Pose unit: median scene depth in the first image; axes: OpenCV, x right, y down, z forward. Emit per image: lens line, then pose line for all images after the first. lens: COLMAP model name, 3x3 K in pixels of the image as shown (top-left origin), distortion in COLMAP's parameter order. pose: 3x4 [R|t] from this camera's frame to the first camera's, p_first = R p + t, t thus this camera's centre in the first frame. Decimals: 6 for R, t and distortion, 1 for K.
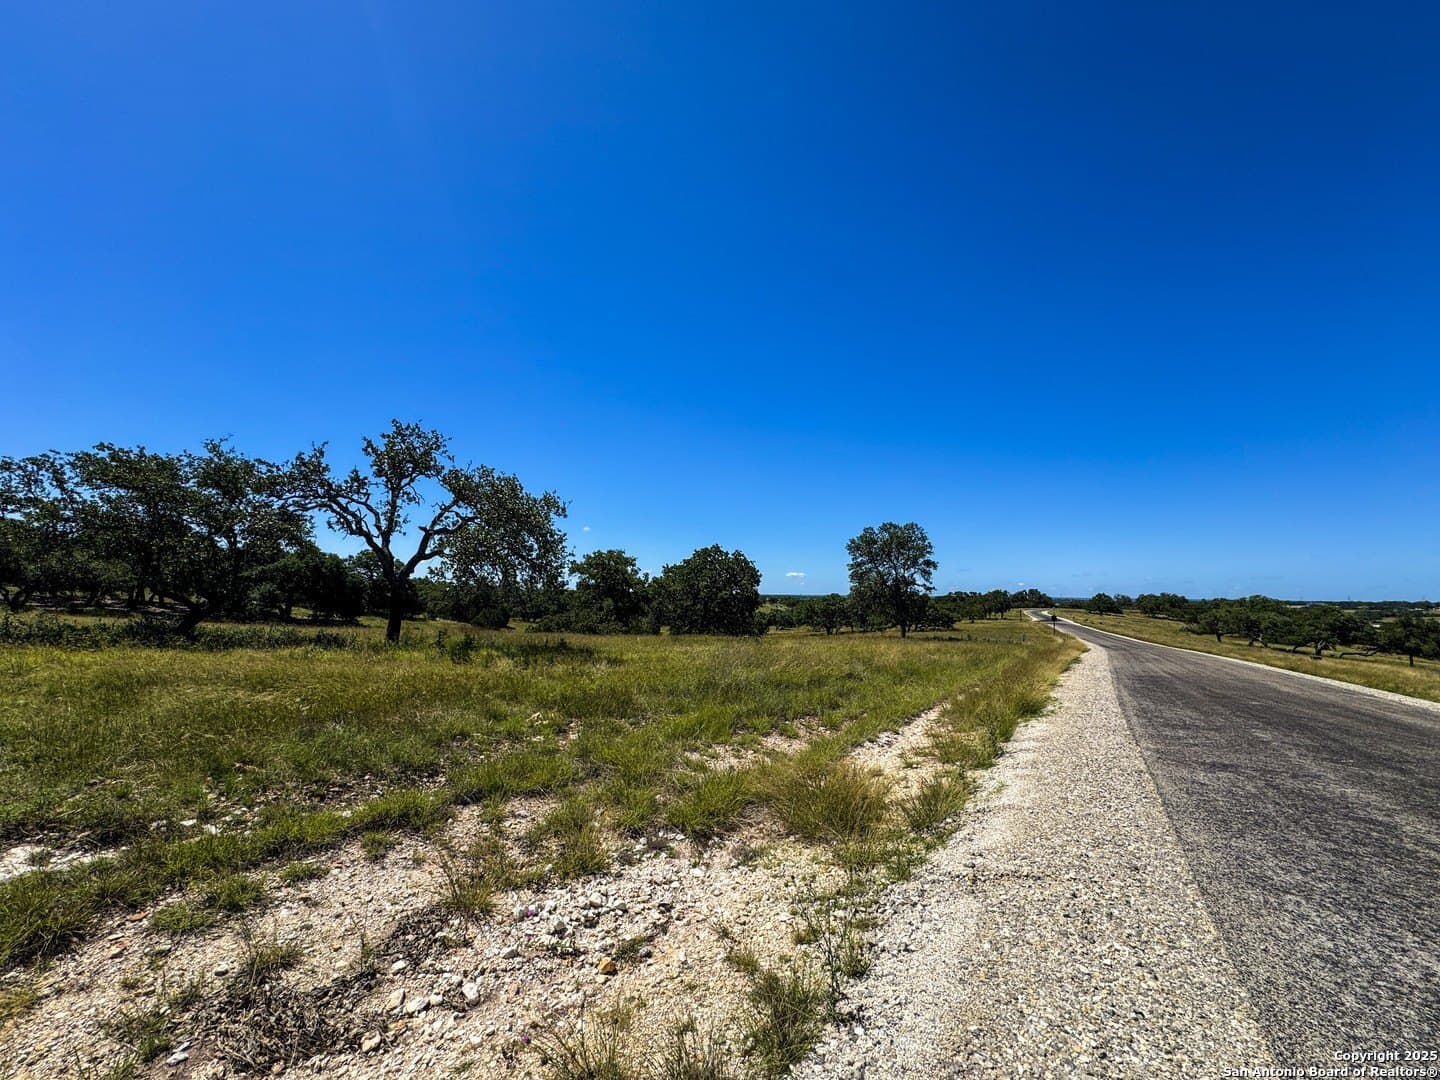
lens RADIAL K [[576.1, 0, 717.7], [0, 576.1, 539.8], [0, 0, 1]] dist [0.000103, -0.000302]
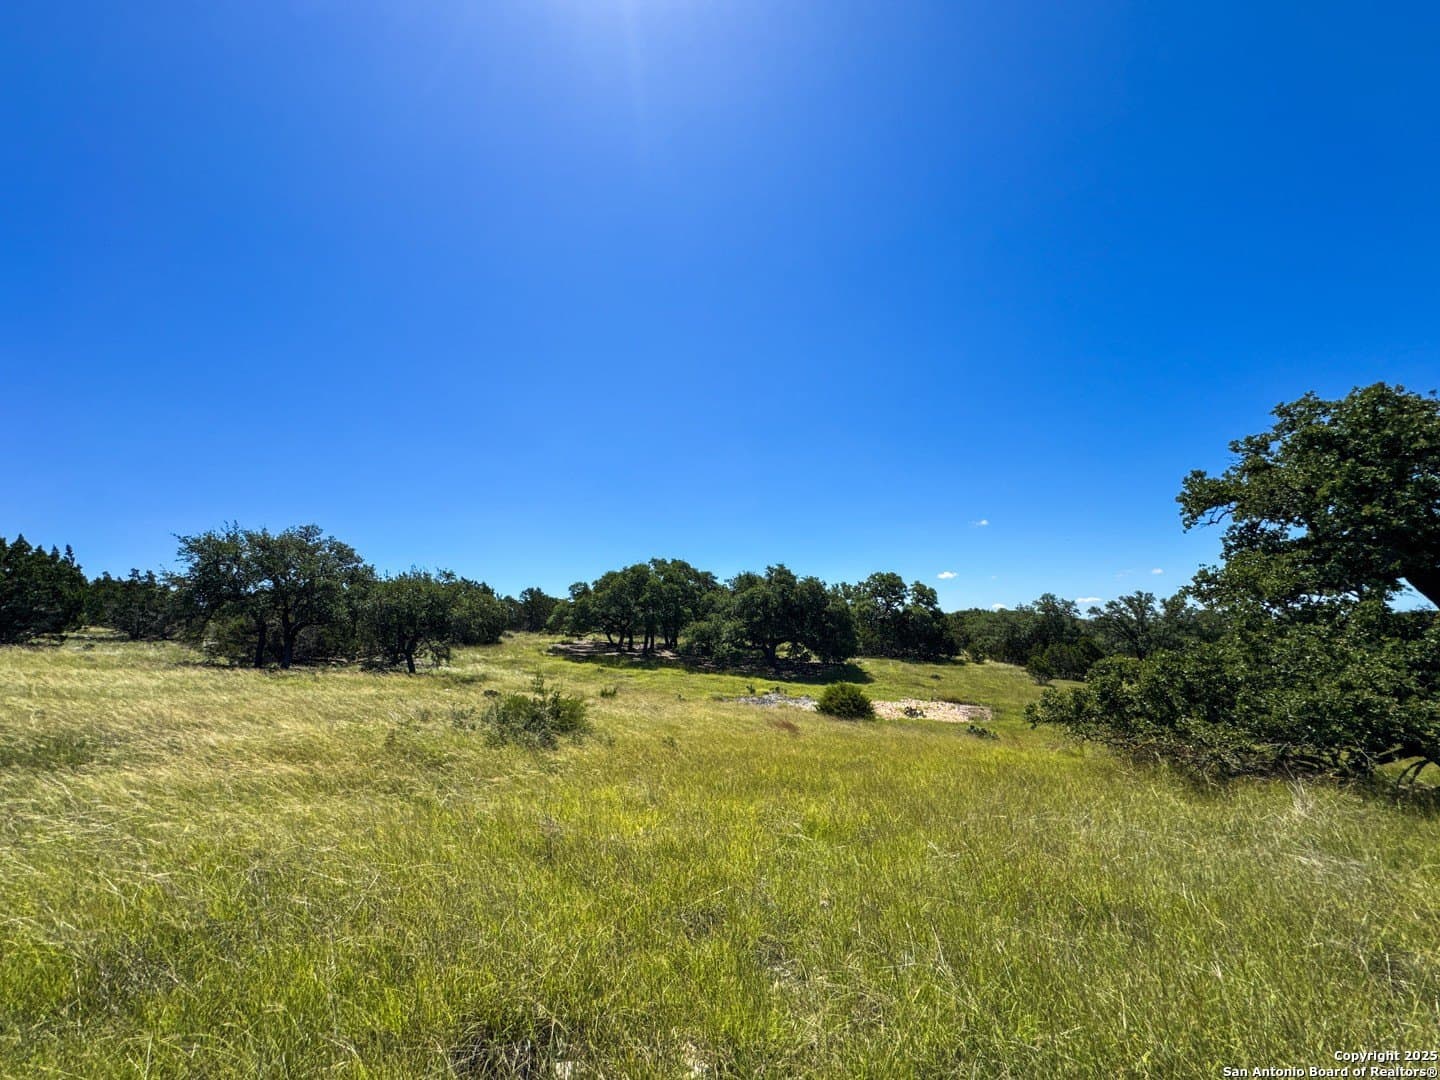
lens RADIAL K [[576.1, 0, 717.7], [0, 576.1, 539.8], [0, 0, 1]] dist [0.000103, -0.000302]
pose [[0.568535, -0.172901, -0.804284, -0.101332], [0.118663, 0.984676, -0.127799, 0.052469], [0.814056, -0.022781, 0.580340, 0.403933]]
